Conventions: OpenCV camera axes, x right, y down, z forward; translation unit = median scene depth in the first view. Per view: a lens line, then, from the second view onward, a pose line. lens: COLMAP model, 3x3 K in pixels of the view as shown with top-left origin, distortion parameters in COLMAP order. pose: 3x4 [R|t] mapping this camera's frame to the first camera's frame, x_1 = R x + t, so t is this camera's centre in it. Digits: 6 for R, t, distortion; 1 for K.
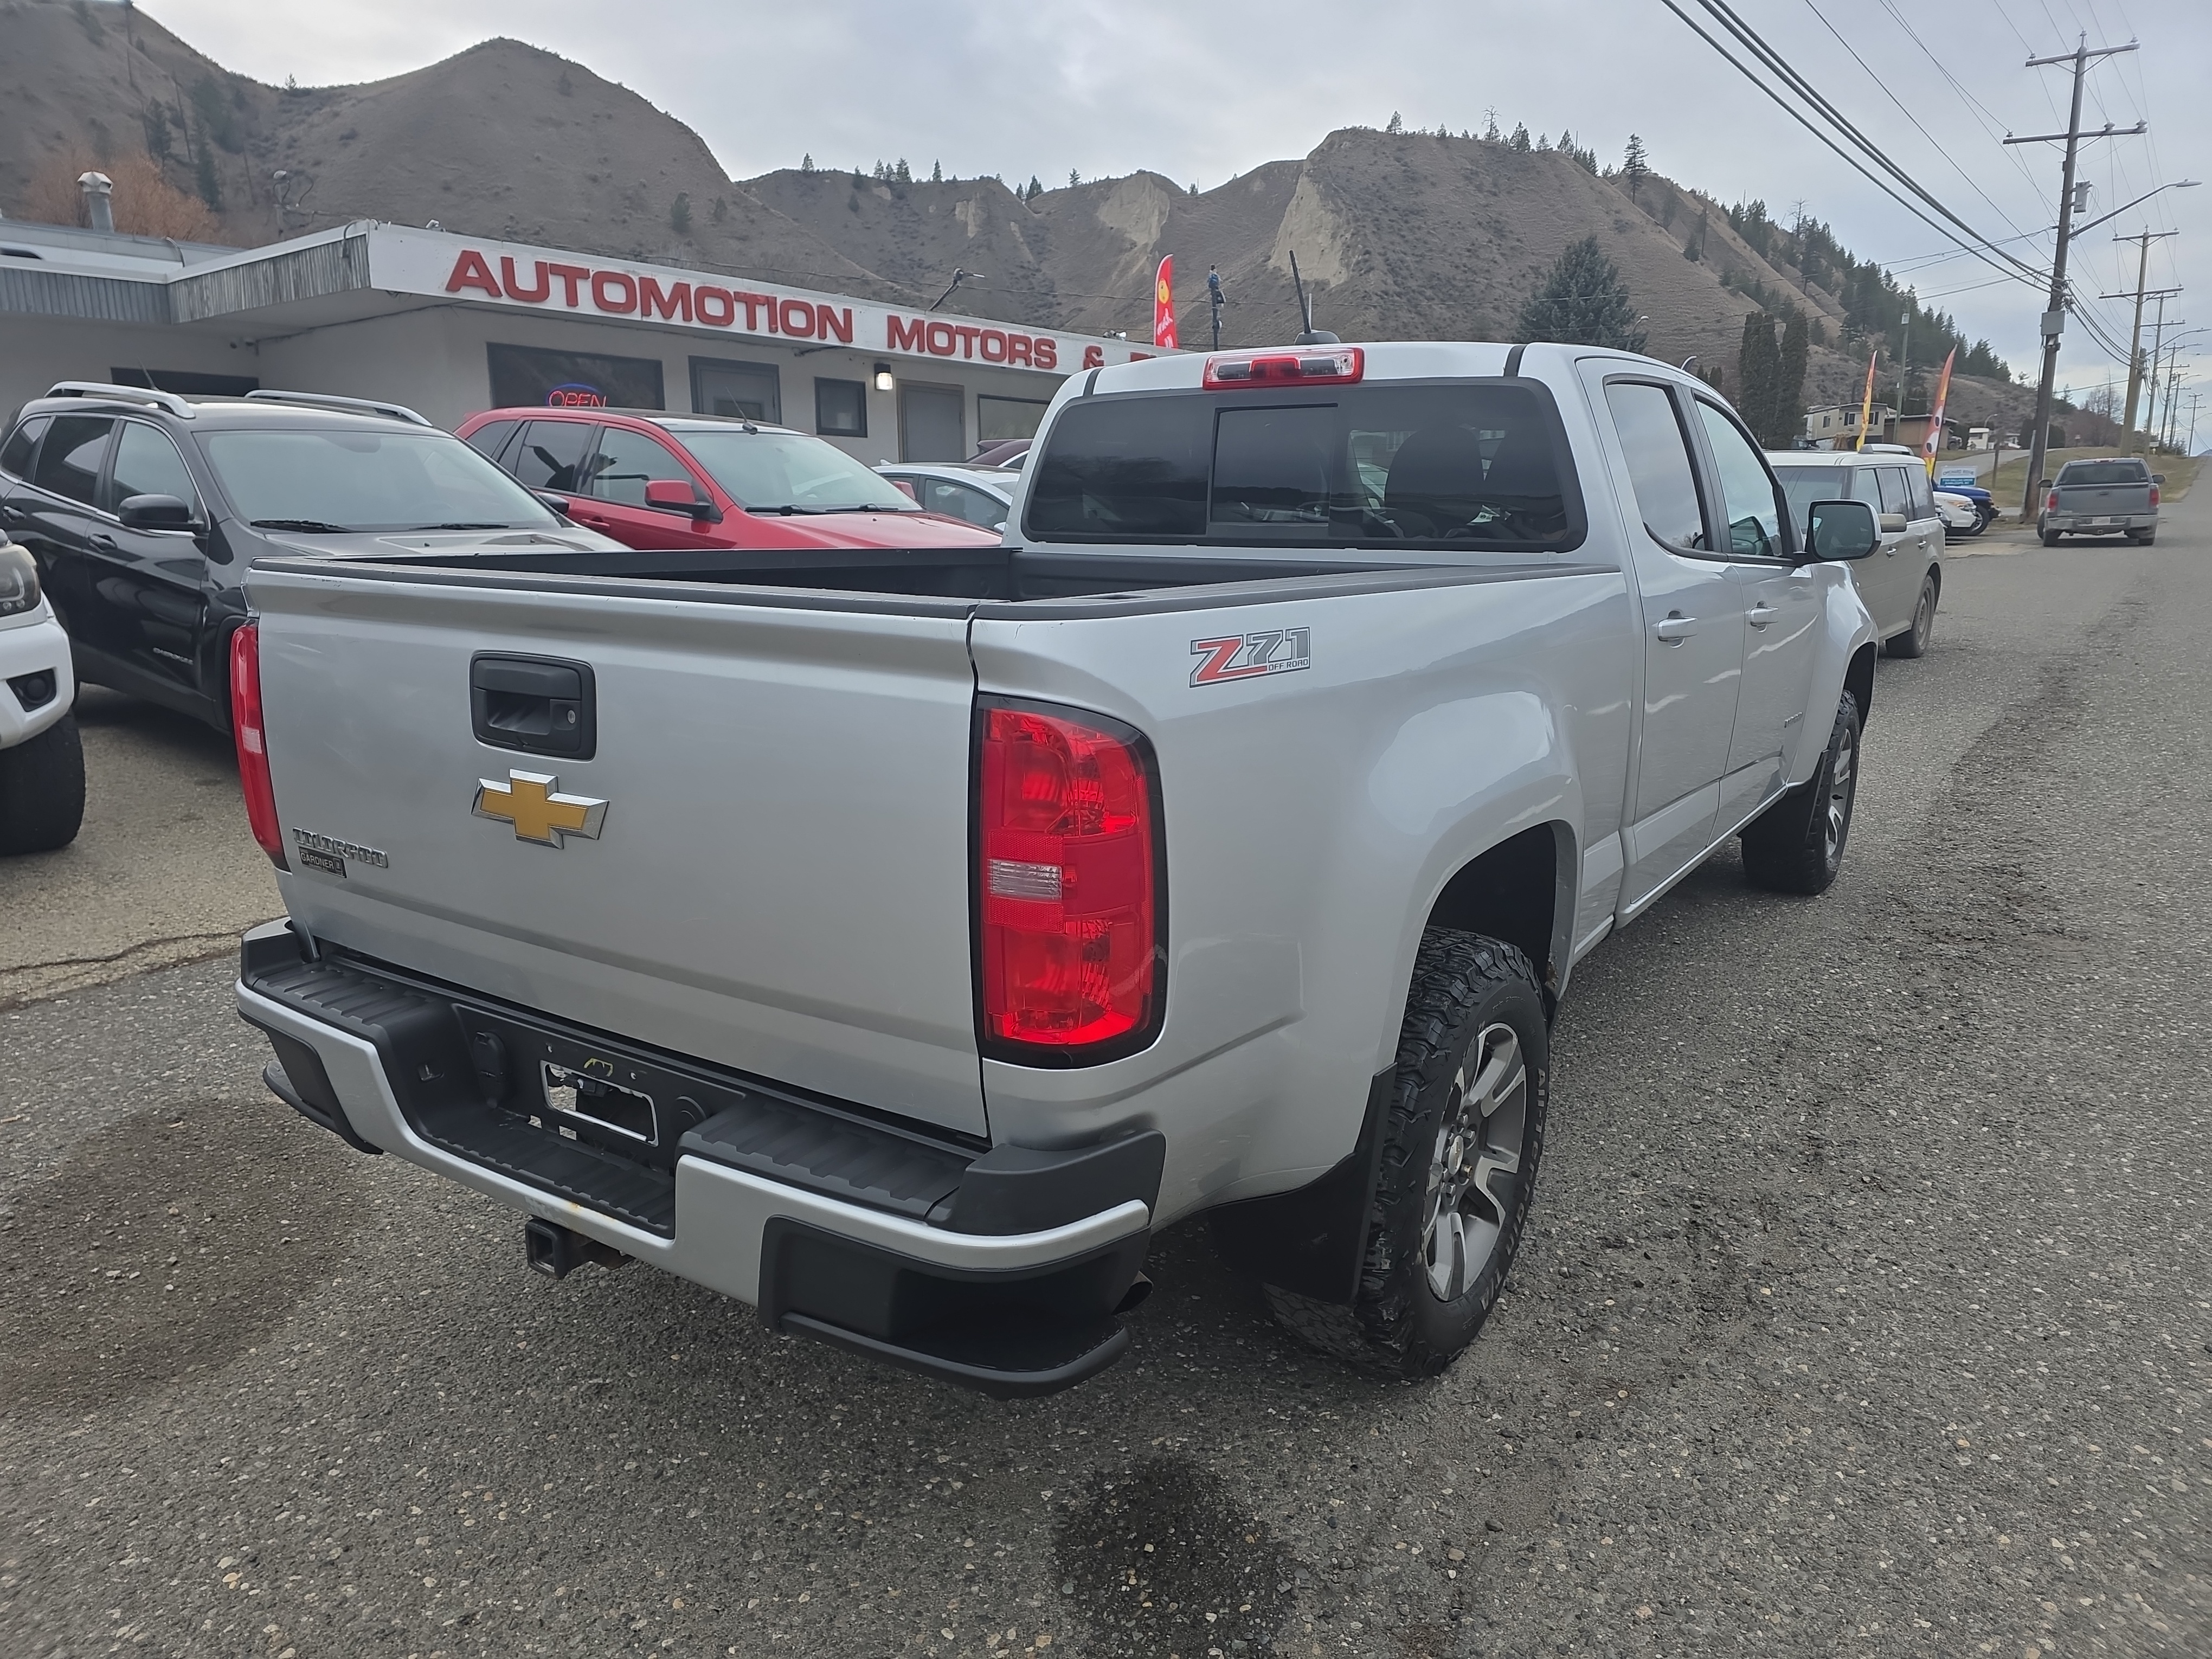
lens RADIAL K [[1486.1, 0, 1097.3], [0, 1486.1, 849.5], [0, 0, 1]] dist [0.067963, -0.066941]
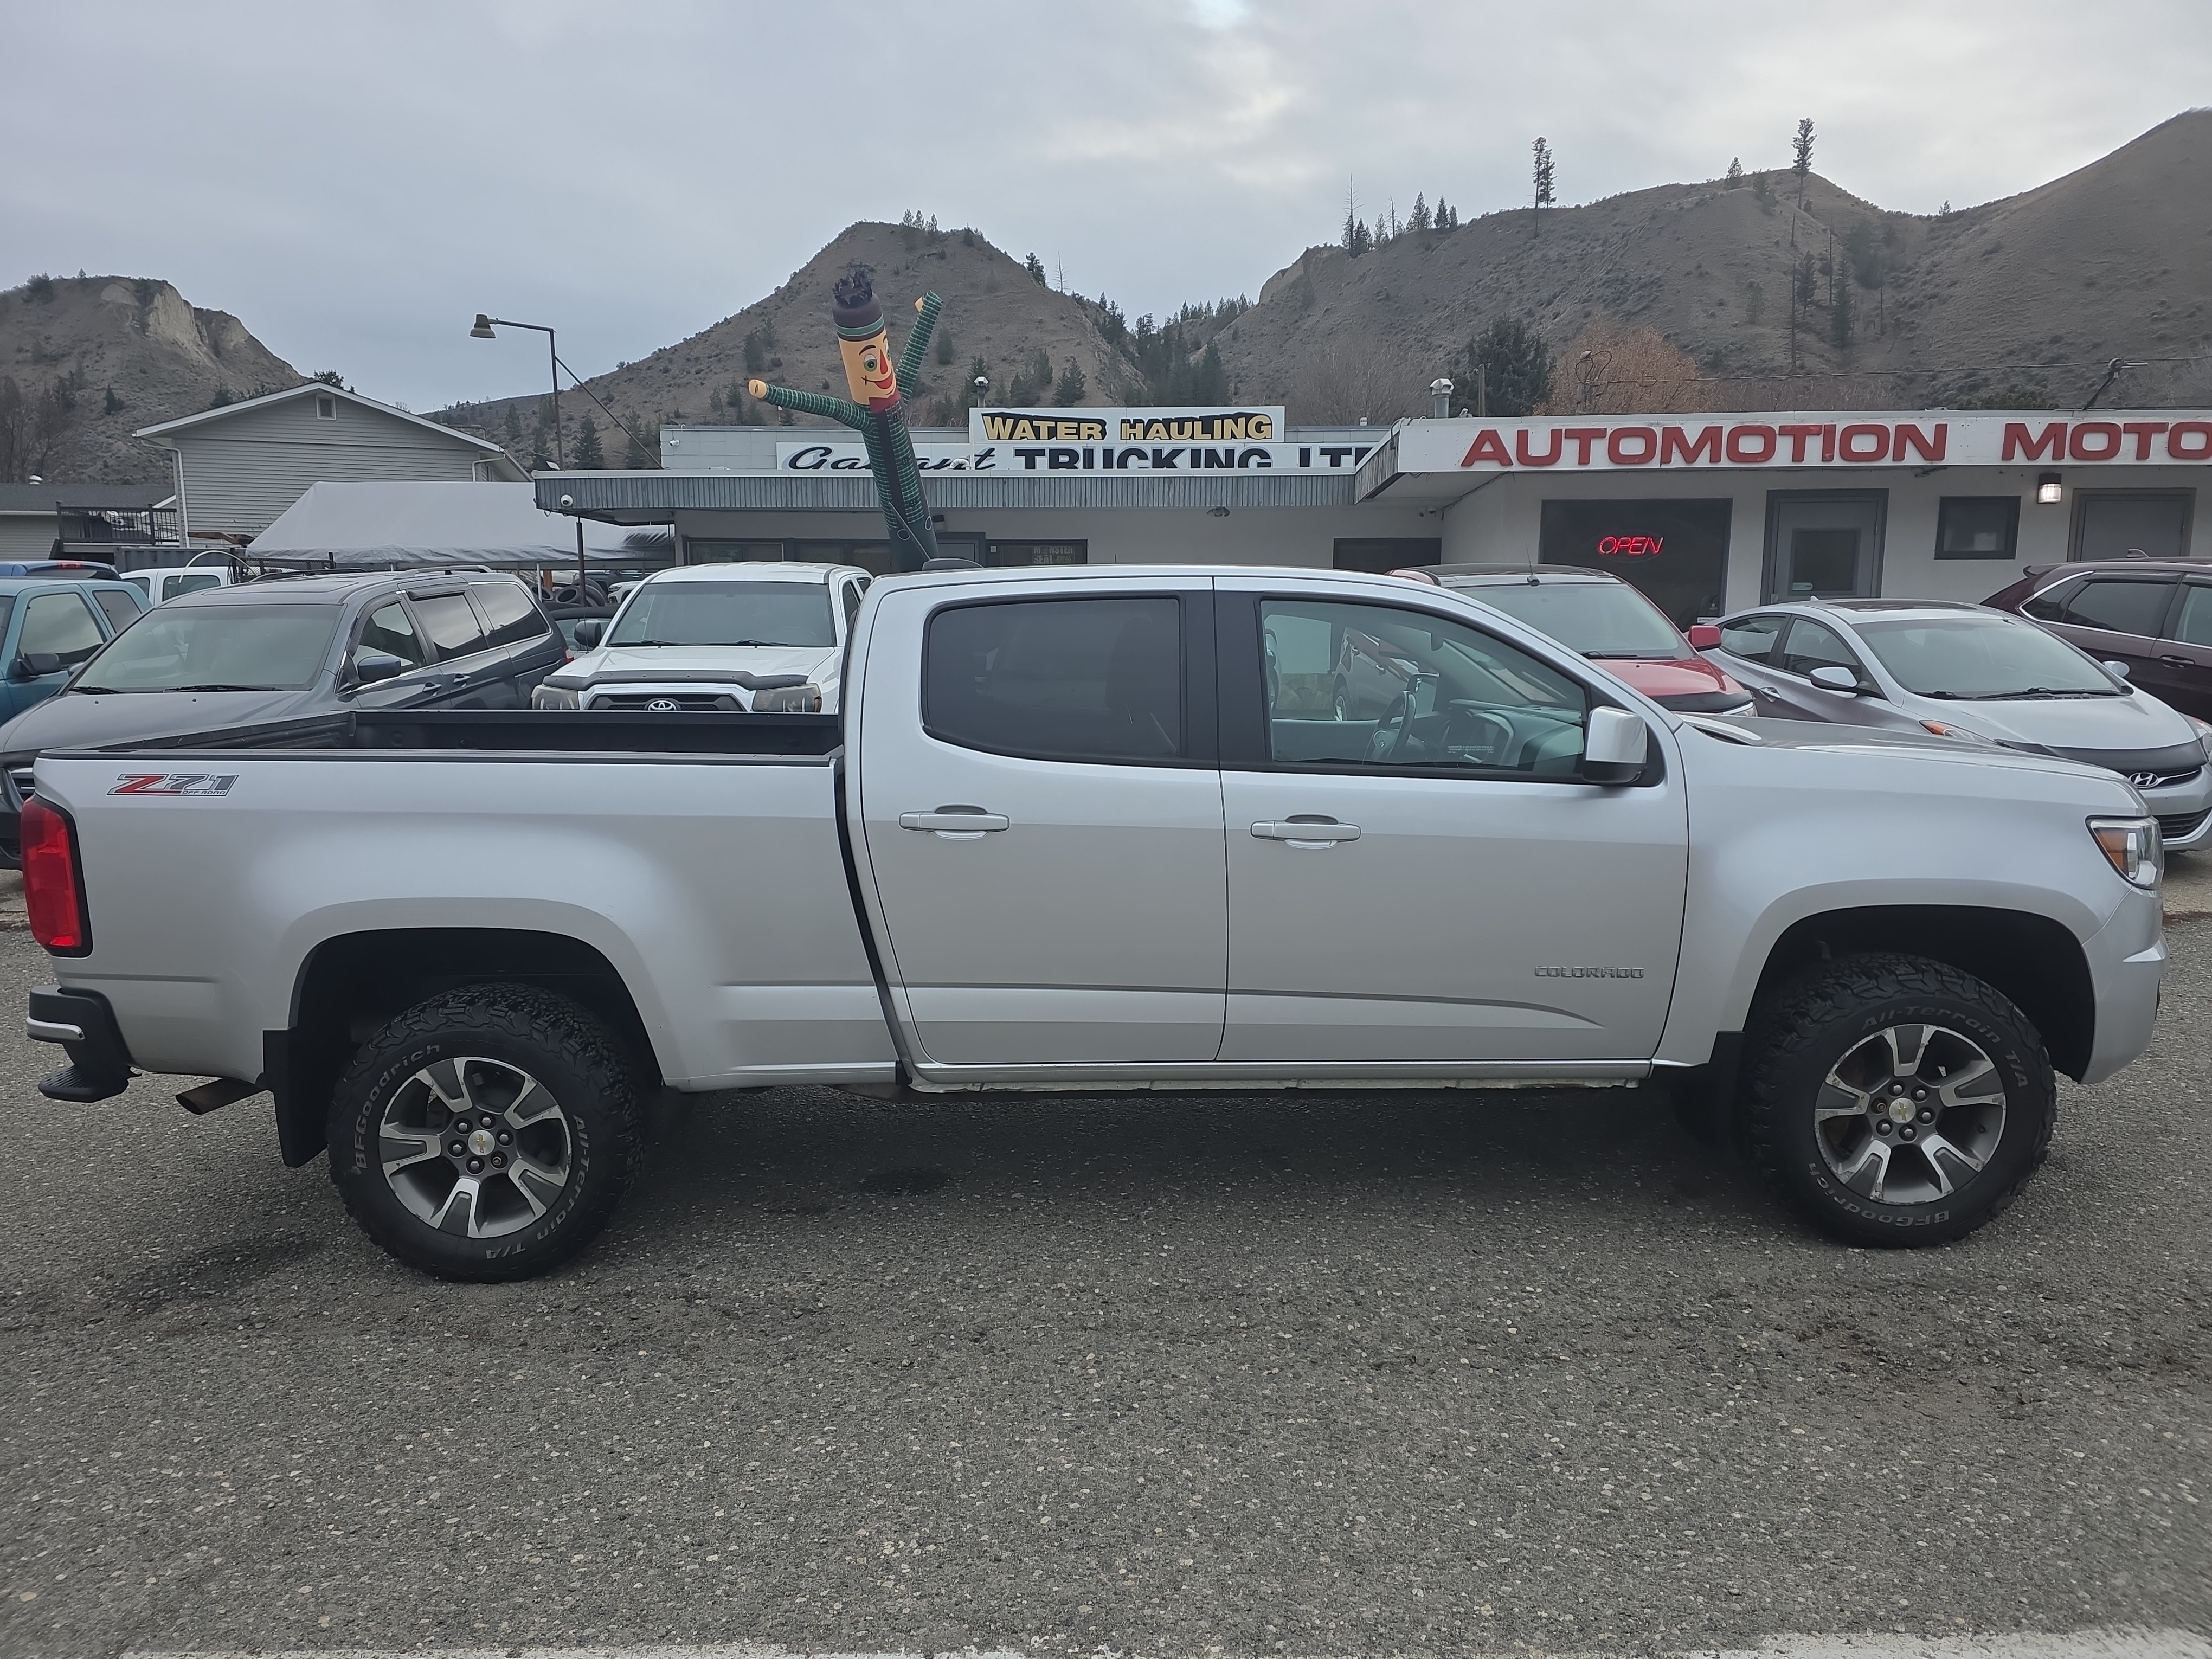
lens RADIAL K [[1486.1, 0, 1097.3], [0, 1486.1, 849.5], [0, 0, 1]] dist [0.067963, -0.066941]
pose [[0.558668, 0.123174, -0.820194, 0.107534], [-0.180552, 0.983256, 0.024681, -0.013908], [0.809500, 0.134299, 0.571553, 0.036613]]
